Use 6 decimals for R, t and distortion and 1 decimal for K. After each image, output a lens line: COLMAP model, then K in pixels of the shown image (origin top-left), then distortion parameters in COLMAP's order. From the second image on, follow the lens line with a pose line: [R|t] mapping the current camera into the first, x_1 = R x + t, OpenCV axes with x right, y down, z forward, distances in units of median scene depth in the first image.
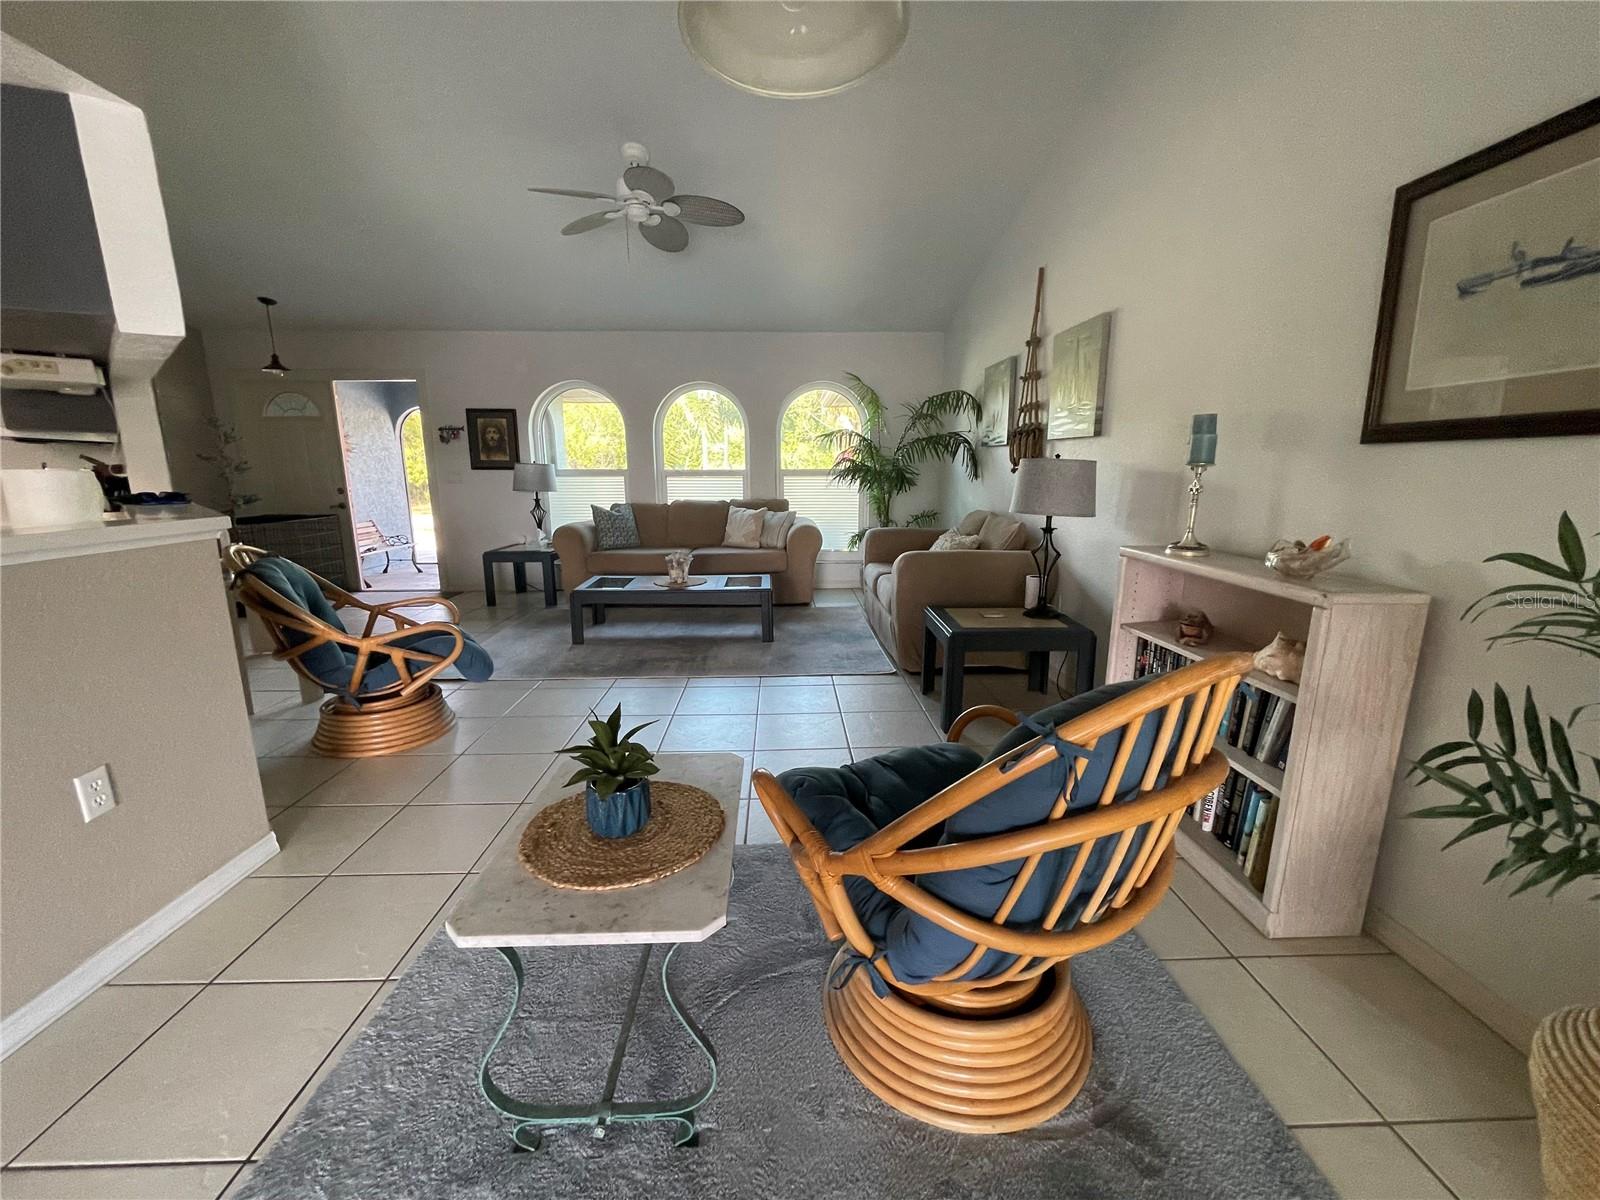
lens RADIAL K [[644.6, 0, 800.0], [0, 644.6, 600.0], [0, 0, 1]] dist [-0.004292, 0.000033]
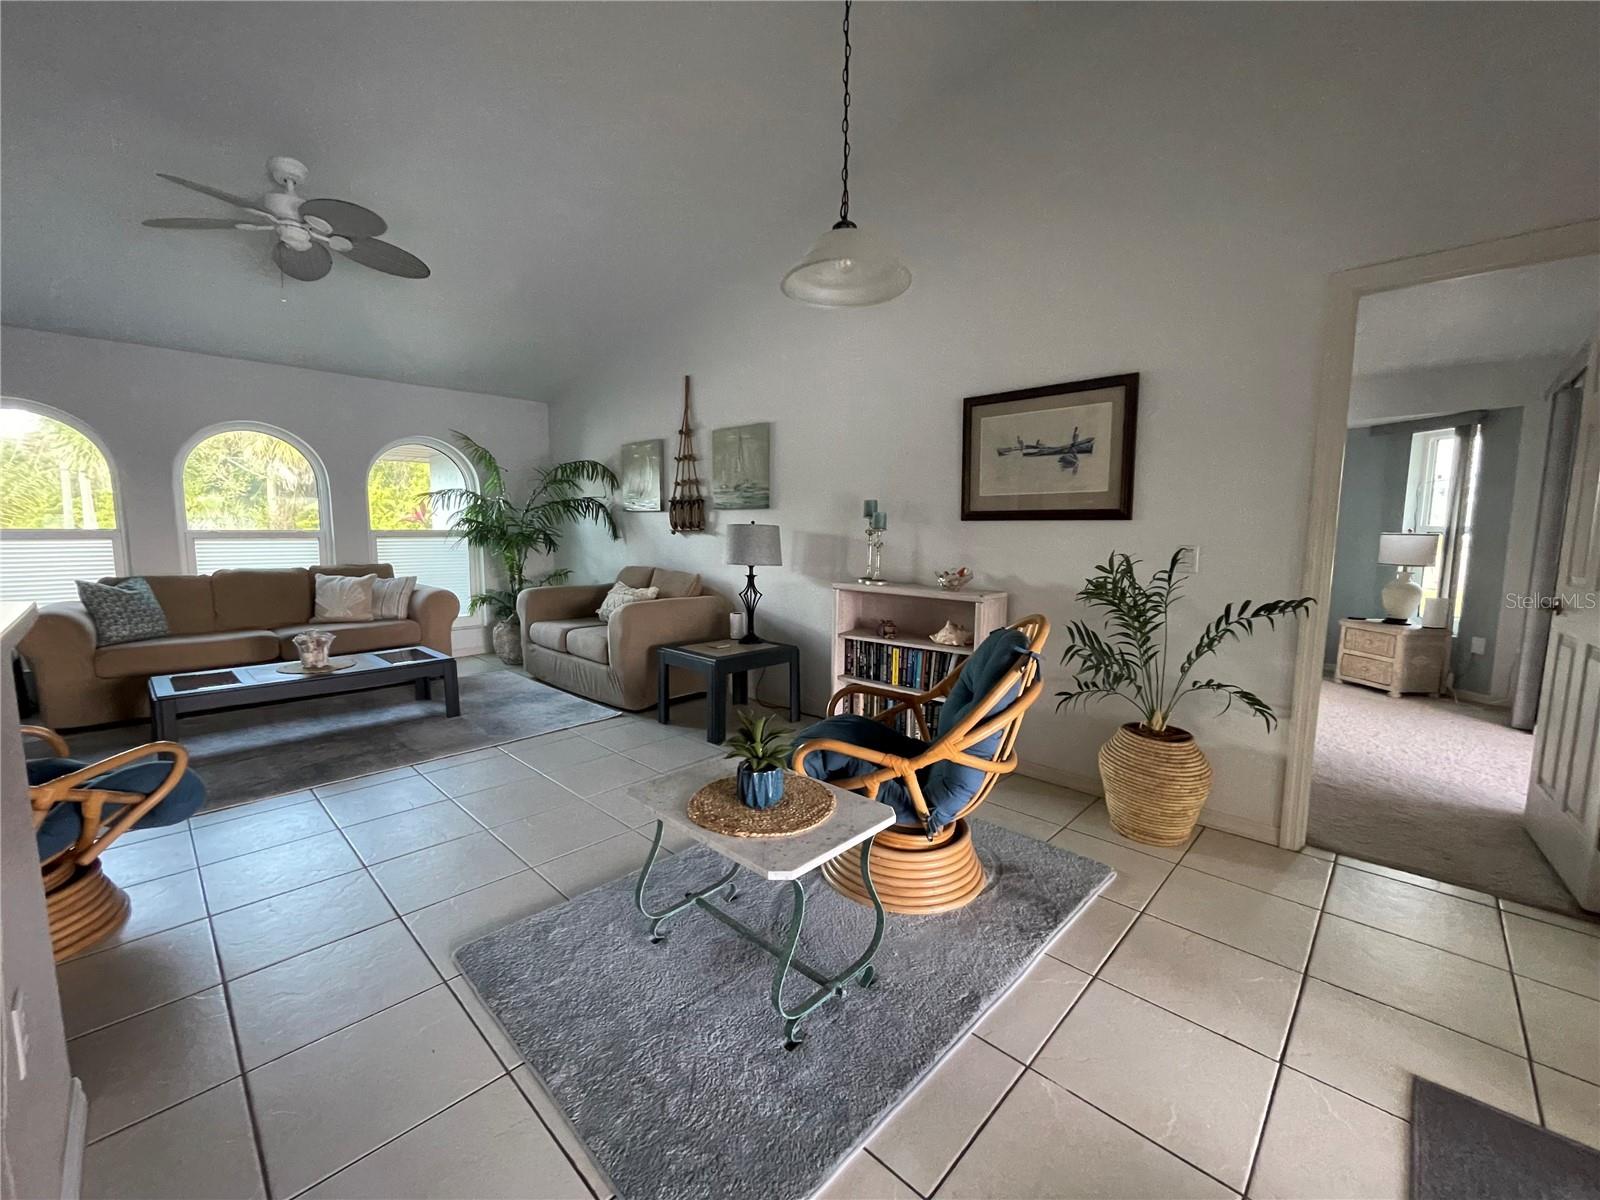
lens RADIAL K [[644.6, 0, 800.0], [0, 644.6, 600.0], [0, 0, 1]] dist [-0.004292, 0.000033]
pose [[0.714800, -0.072808, 0.695529, -0.347497], [0.134954, 0.990232, -0.035035, -0.000409], [-0.686184, 0.118908, 0.717643, -0.016717]]
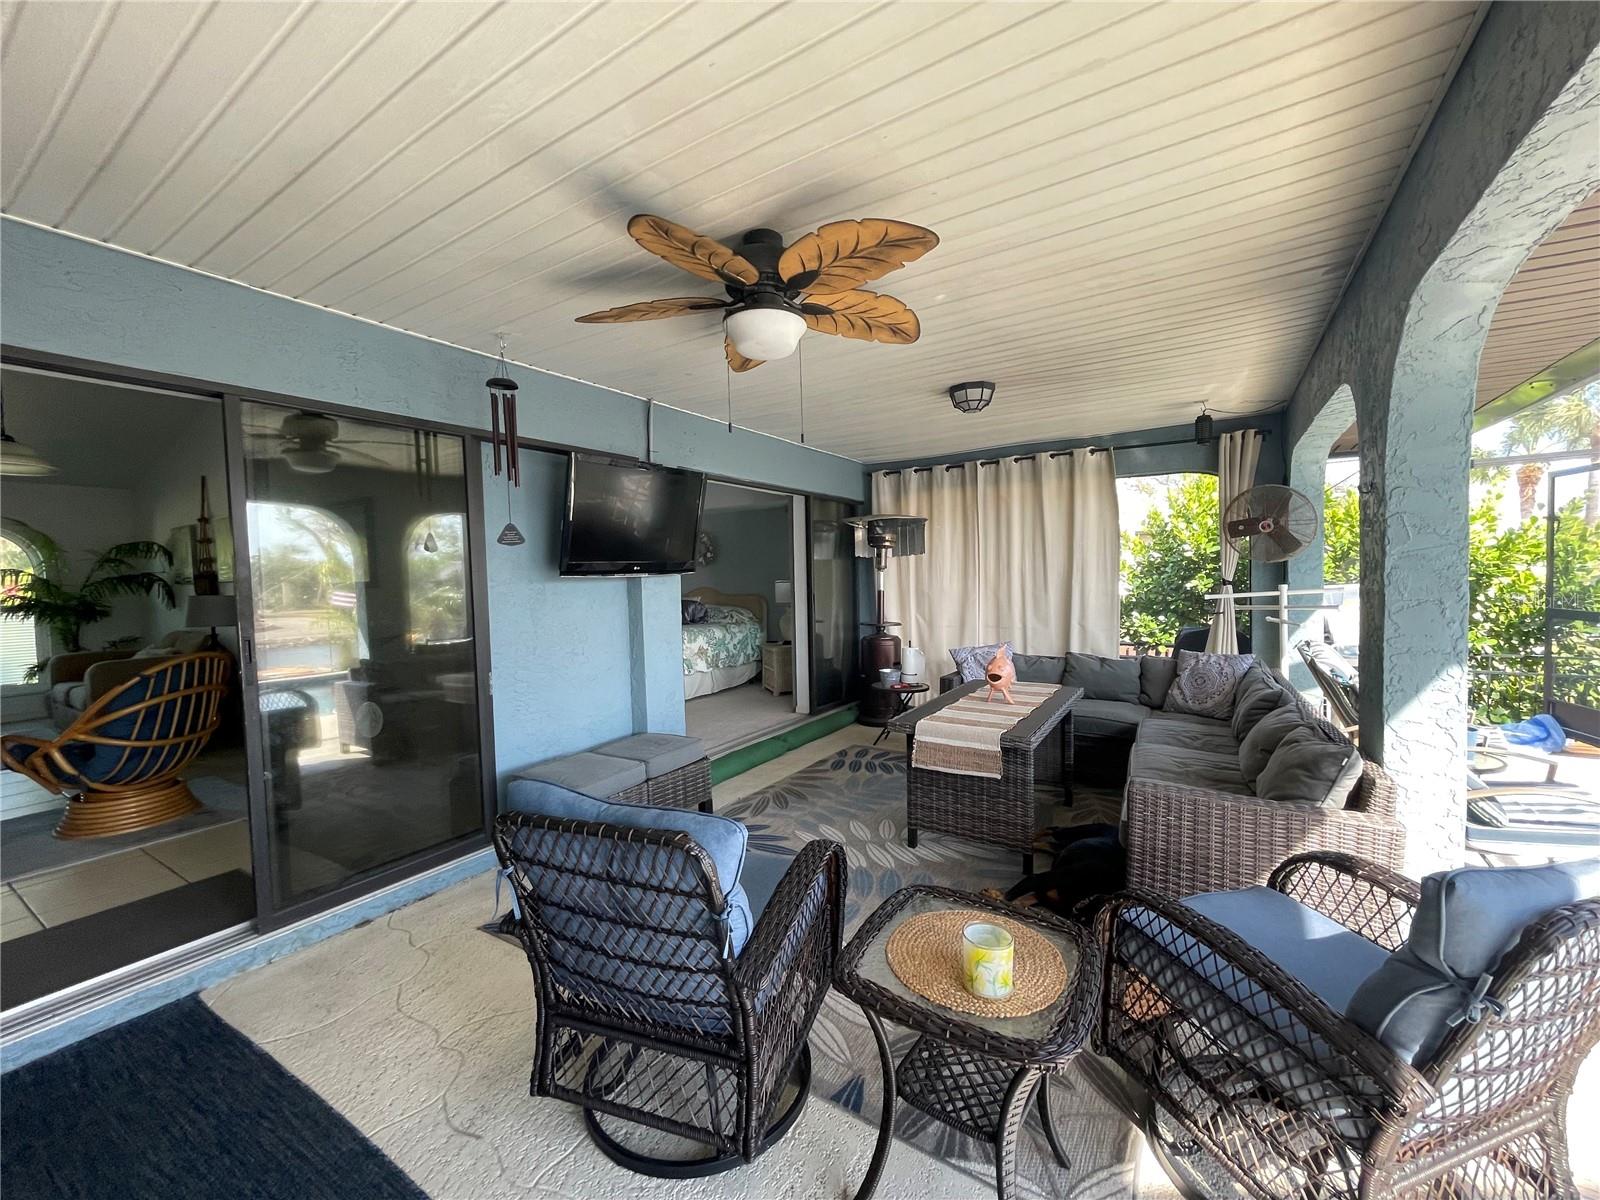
lens RADIAL K [[644.6, 0, 800.0], [0, 644.6, 600.0], [0, 0, 1]] dist [-0.004292, 0.000033]
pose [[0.558877, -0.045658, 0.827993, -0.111943], [0.195397, 0.977619, -0.077980, 0.173730], [-0.805901, 0.205369, 0.555290, -0.893908]]
